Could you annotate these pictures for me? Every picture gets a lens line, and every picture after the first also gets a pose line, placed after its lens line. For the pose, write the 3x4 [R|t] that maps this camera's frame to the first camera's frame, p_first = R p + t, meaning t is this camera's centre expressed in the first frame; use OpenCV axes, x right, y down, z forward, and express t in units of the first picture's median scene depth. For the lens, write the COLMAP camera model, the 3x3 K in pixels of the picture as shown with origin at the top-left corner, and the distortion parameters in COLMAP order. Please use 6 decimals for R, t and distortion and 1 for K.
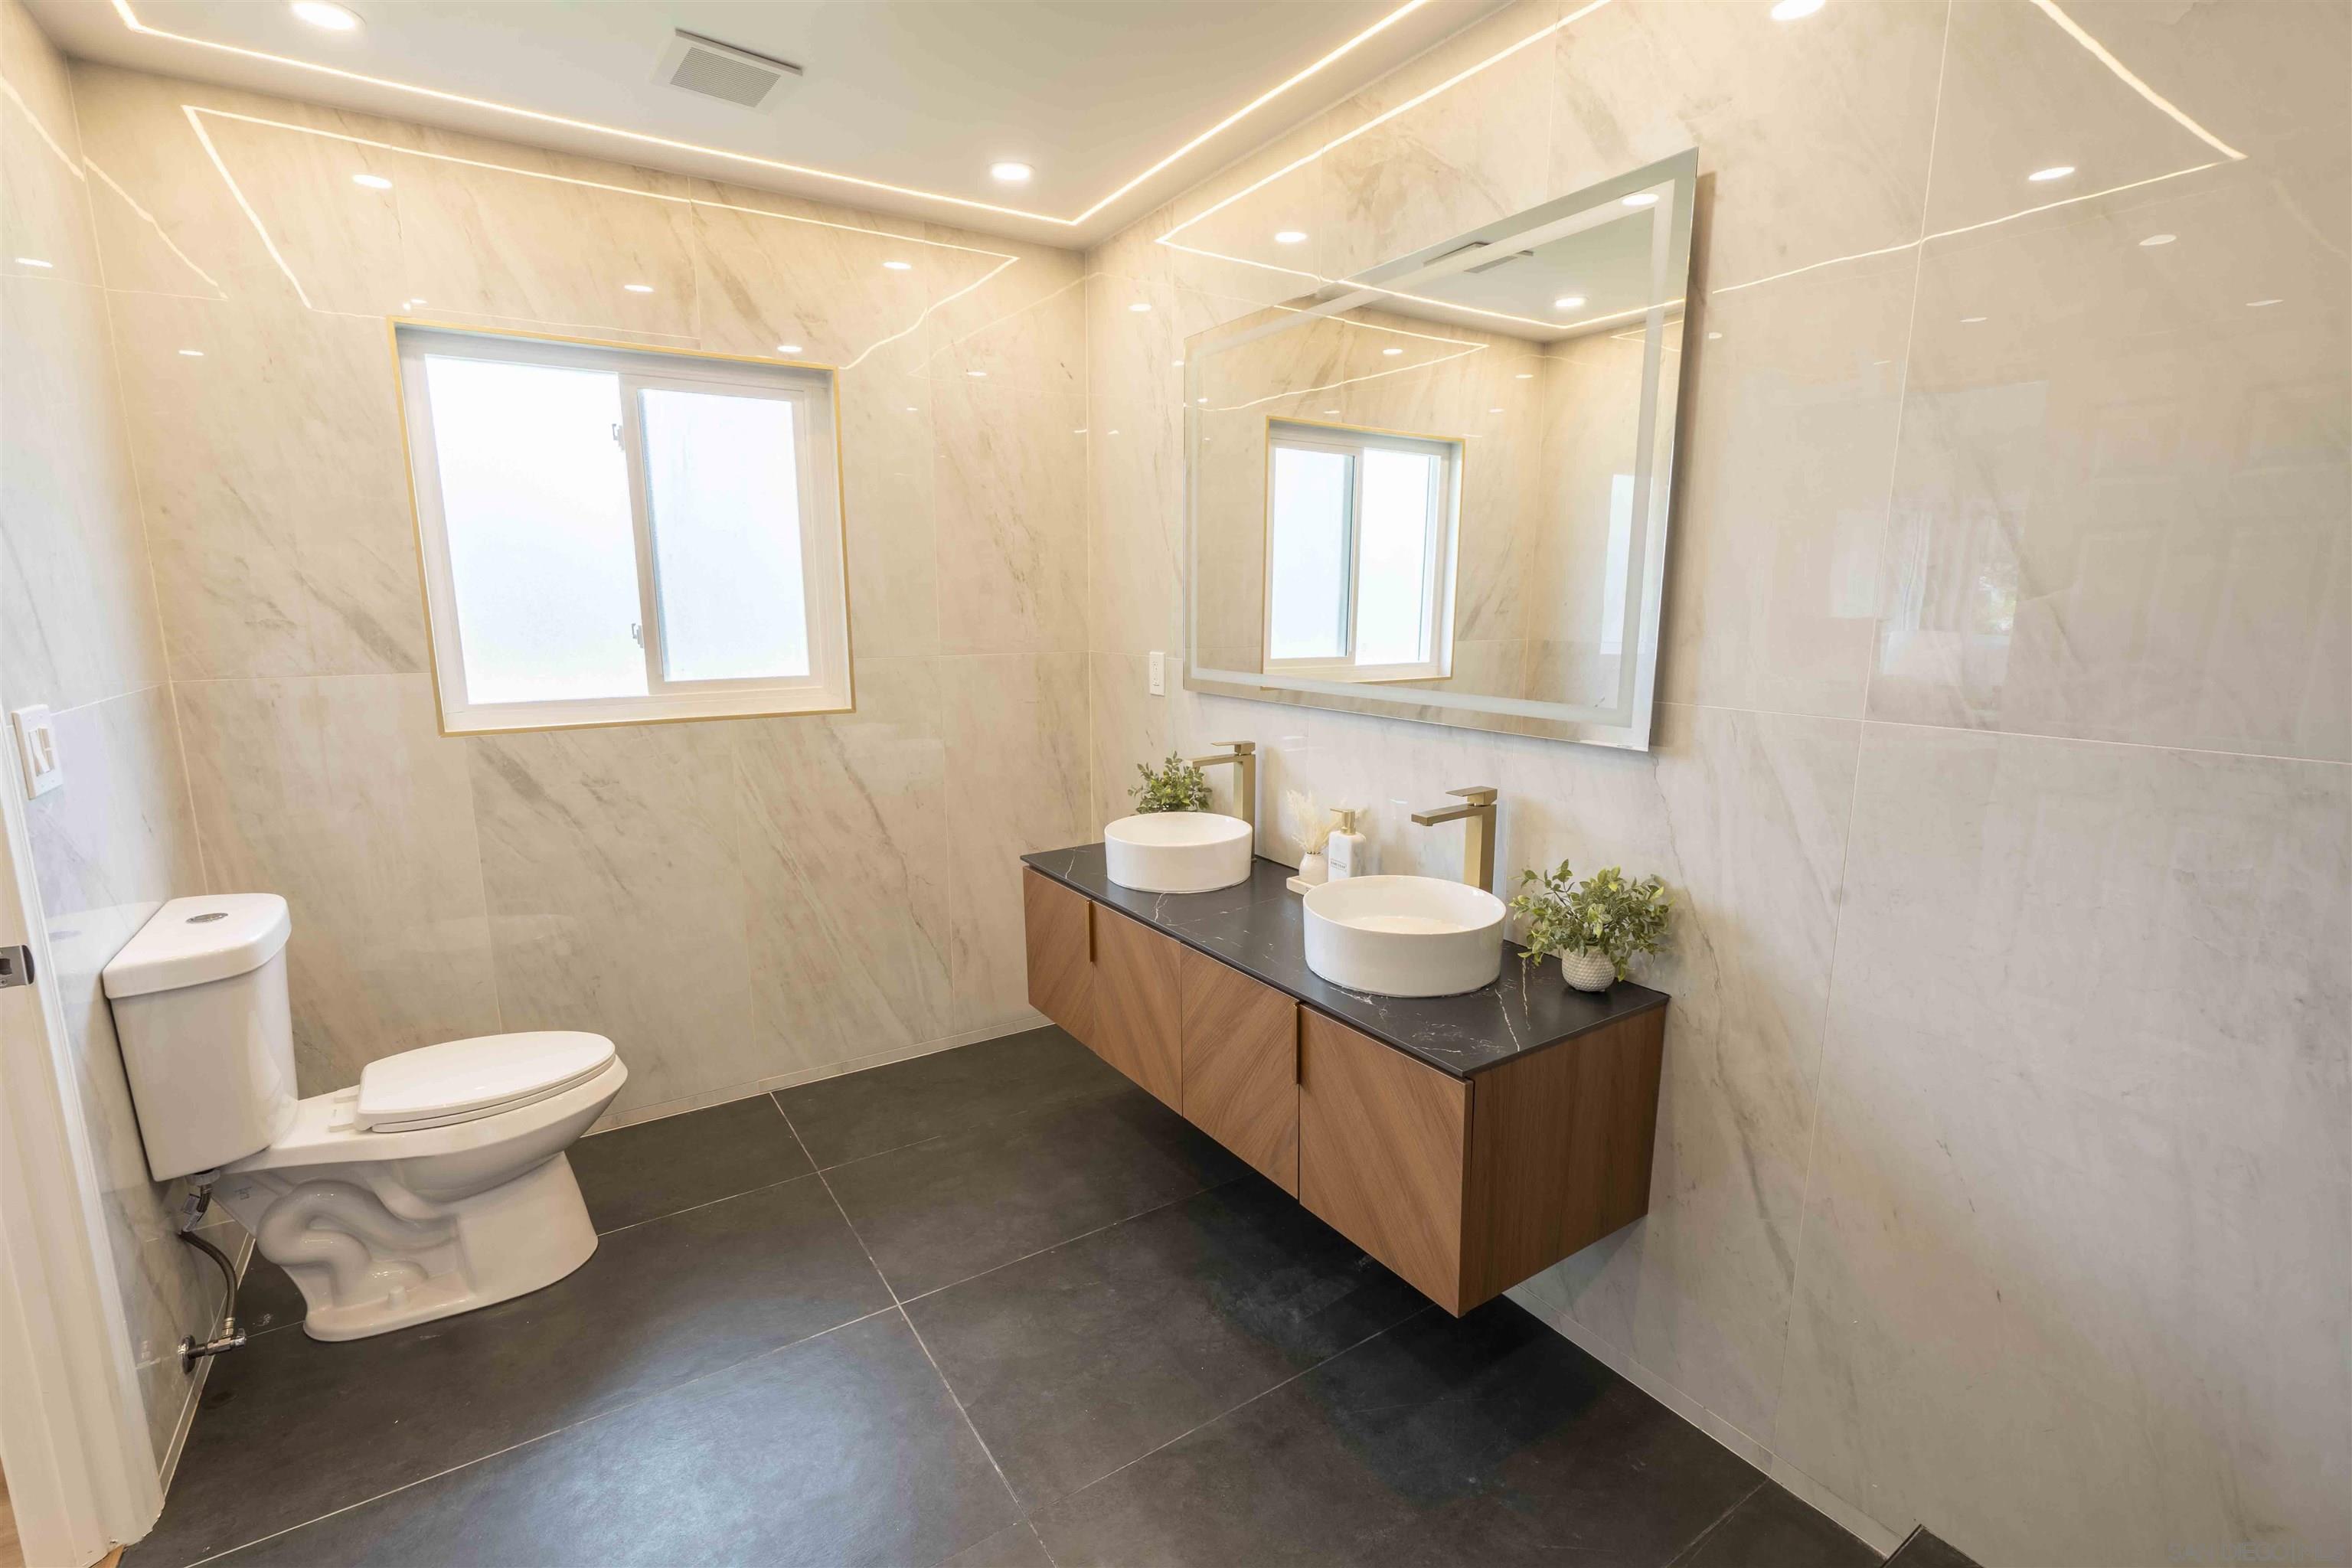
lens RADIAL K [[1056.2, 0, 1169.4], [0, 1056.2, 793.9], [0, 0, 1]] dist [-0.003184, 0.000082]
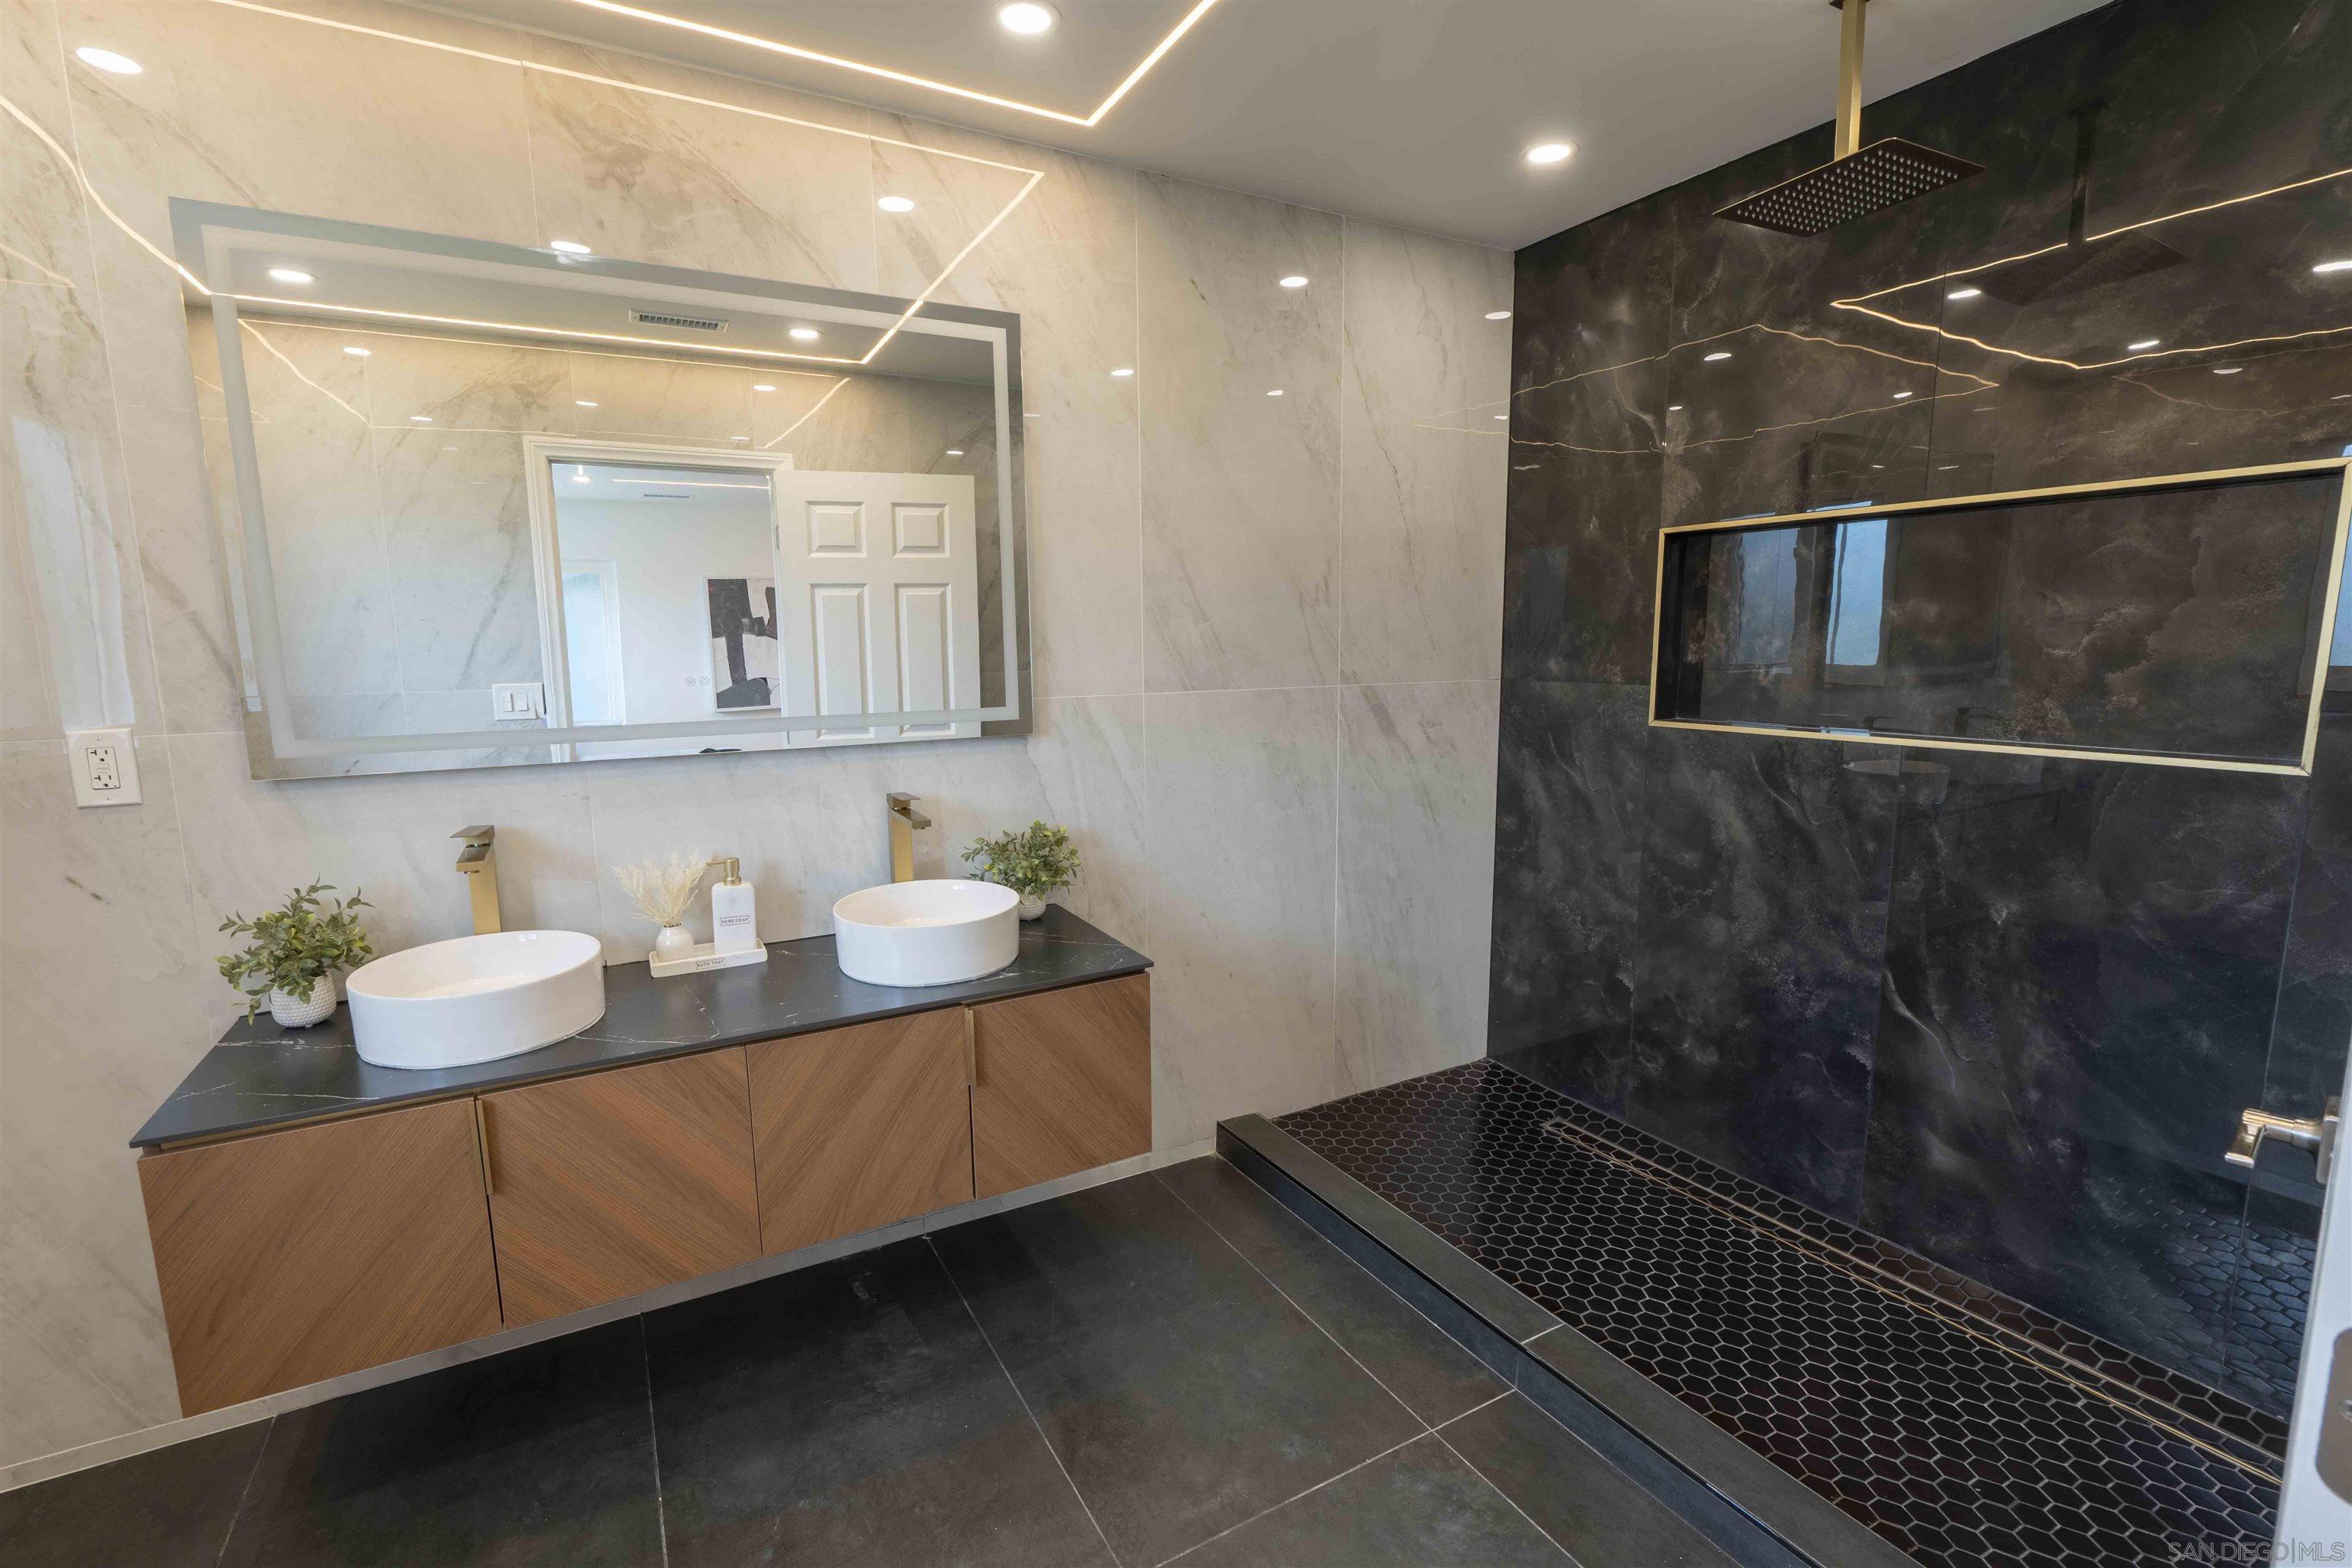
lens RADIAL K [[1051.1, 0, 1167.2], [0, 1051.1, 792.8], [0, 0, 1]] dist [-0.009496, 0.004991]
pose [[0.061989, -0.146905, 0.987206, -0.783628], [0.194888, 0.971851, 0.132383, -0.097553], [-0.978865, 0.184188, 0.088874, 0.617081]]
